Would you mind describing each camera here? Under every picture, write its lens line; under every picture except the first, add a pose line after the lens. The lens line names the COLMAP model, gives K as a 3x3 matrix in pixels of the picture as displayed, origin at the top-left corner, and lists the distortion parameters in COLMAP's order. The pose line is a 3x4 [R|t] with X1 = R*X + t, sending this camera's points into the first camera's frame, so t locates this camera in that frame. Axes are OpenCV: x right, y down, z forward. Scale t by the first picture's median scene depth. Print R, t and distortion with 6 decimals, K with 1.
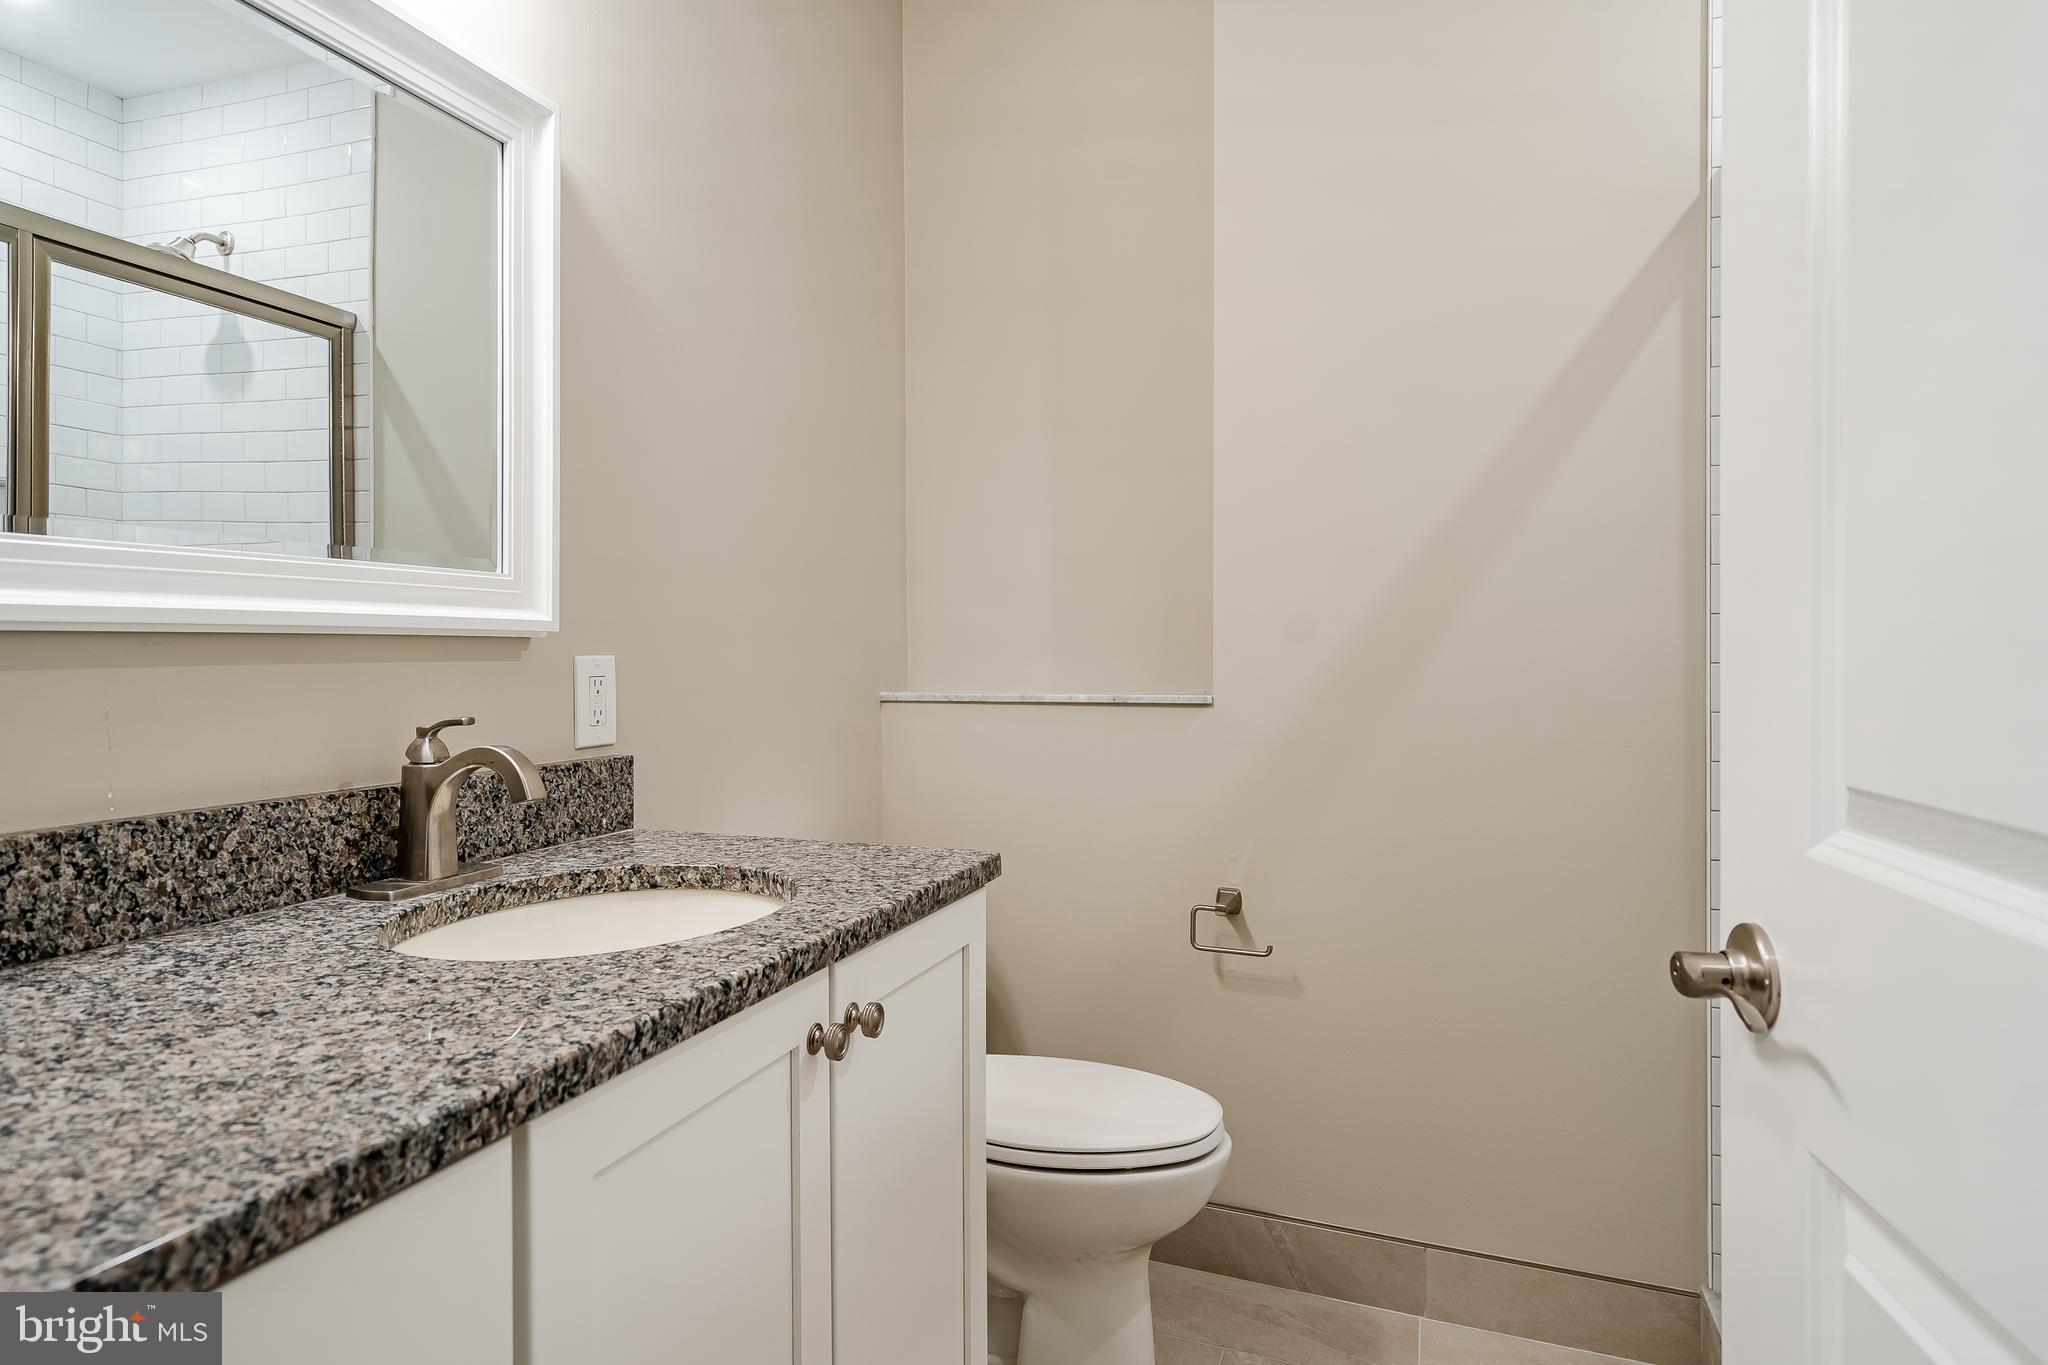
lens RADIAL K [[1136.7, 0, 1009.9], [0, 1136.7, 672.2], [0, 0, 1]] dist [0.002999, 0.002435]
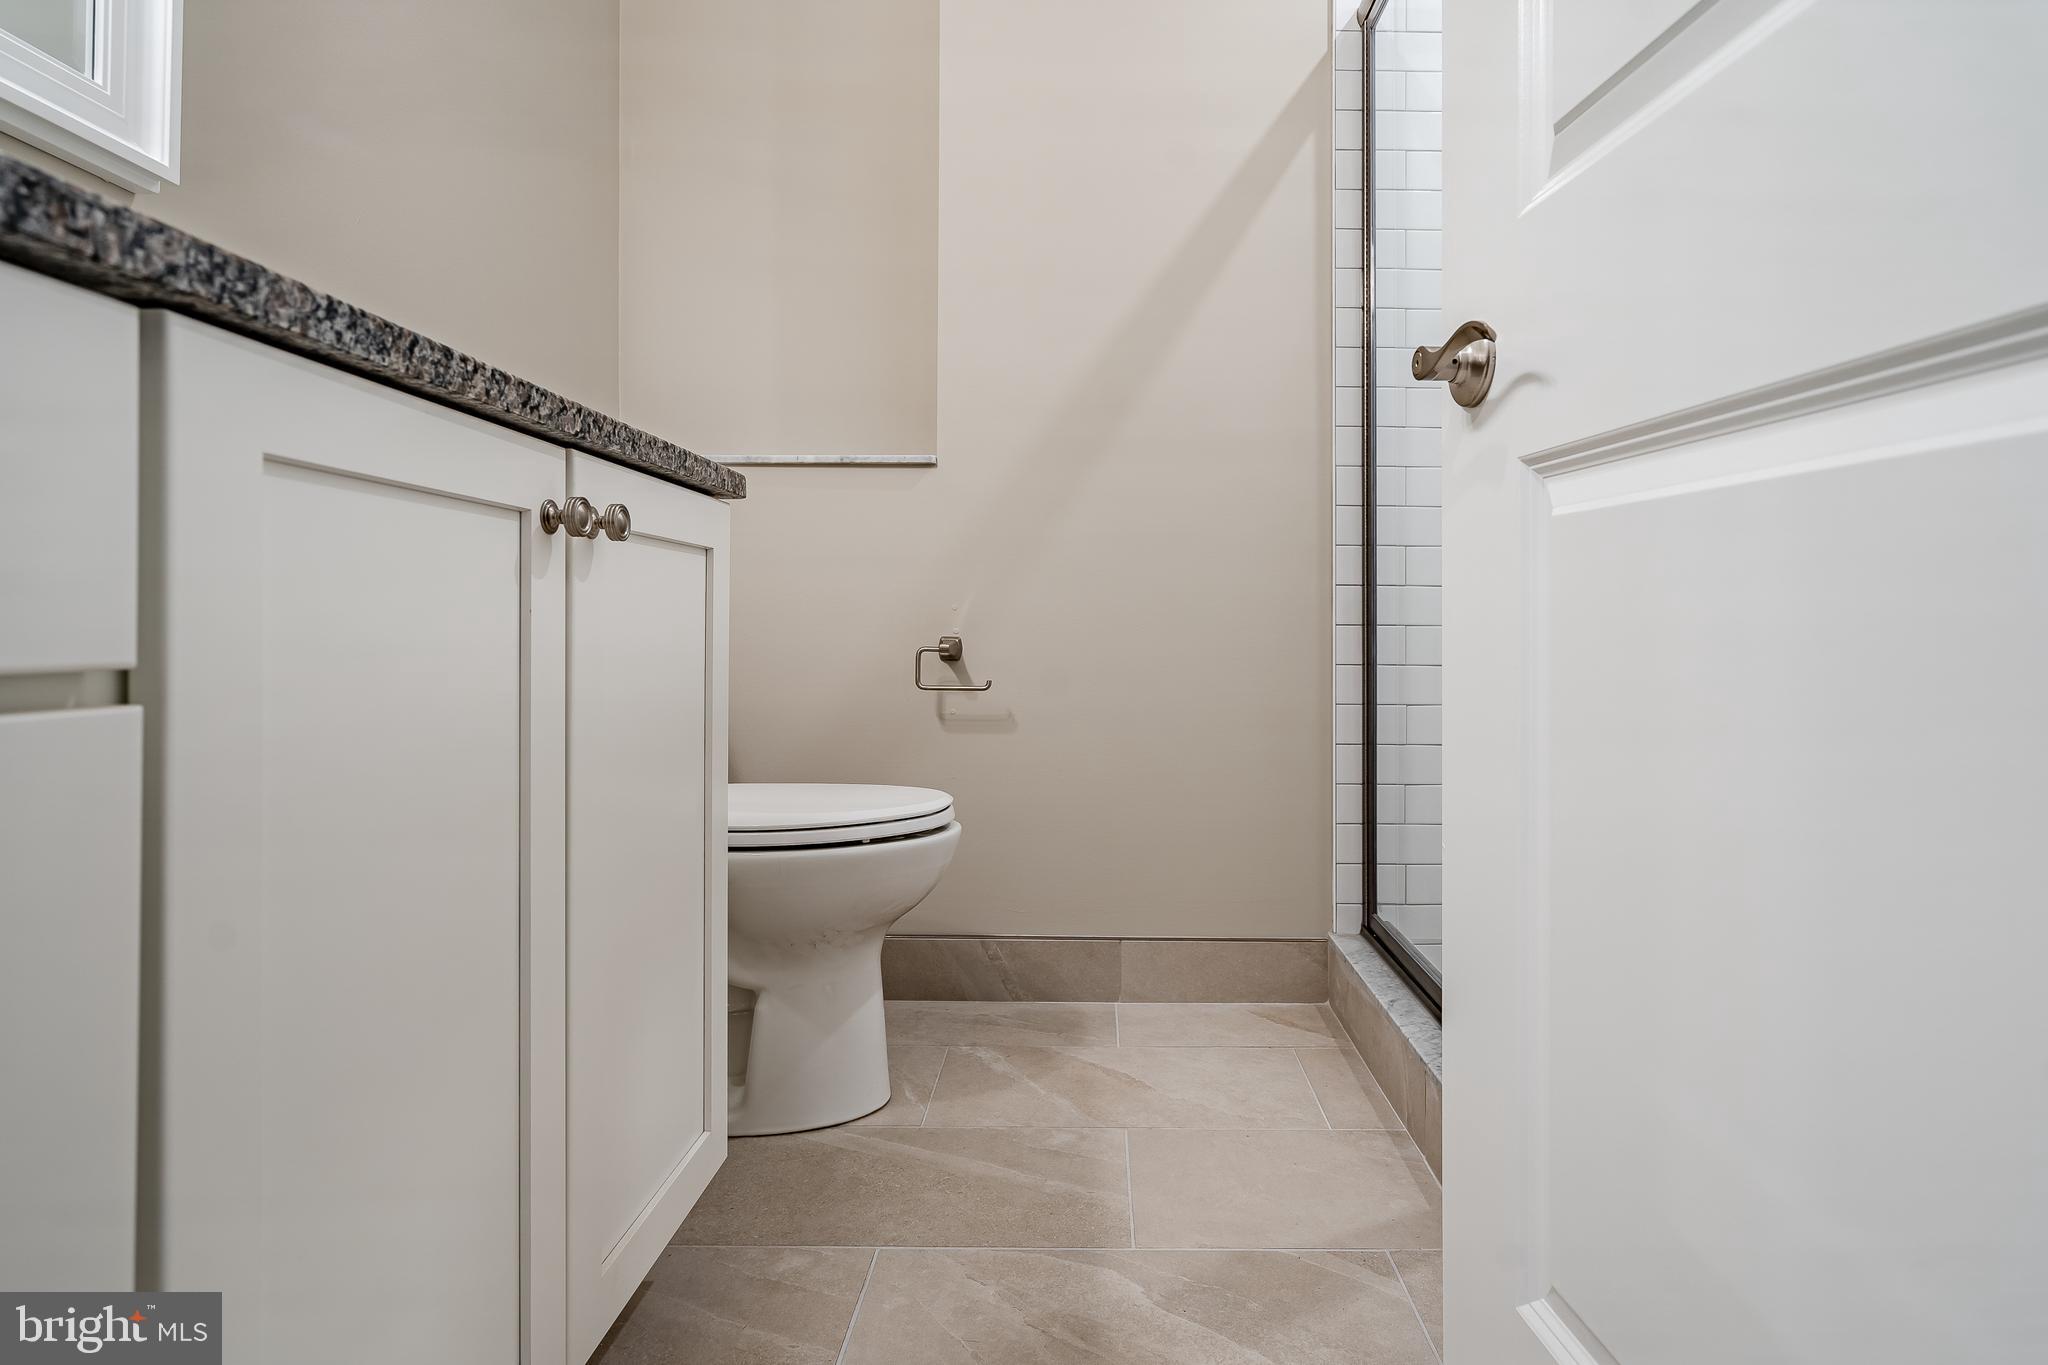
lens RADIAL K [[1016.2, 0, 1094.5], [0, 1016.2, 682.7], [0, 0, 1]] dist [0.003710, -0.001069]
pose [[0.929451, 0.006316, 0.368892, -0.042226], [-0.000467, 0.999873, -0.015943, 0.292103], [-0.368945, 0.014647, 0.929336, 0.062004]]
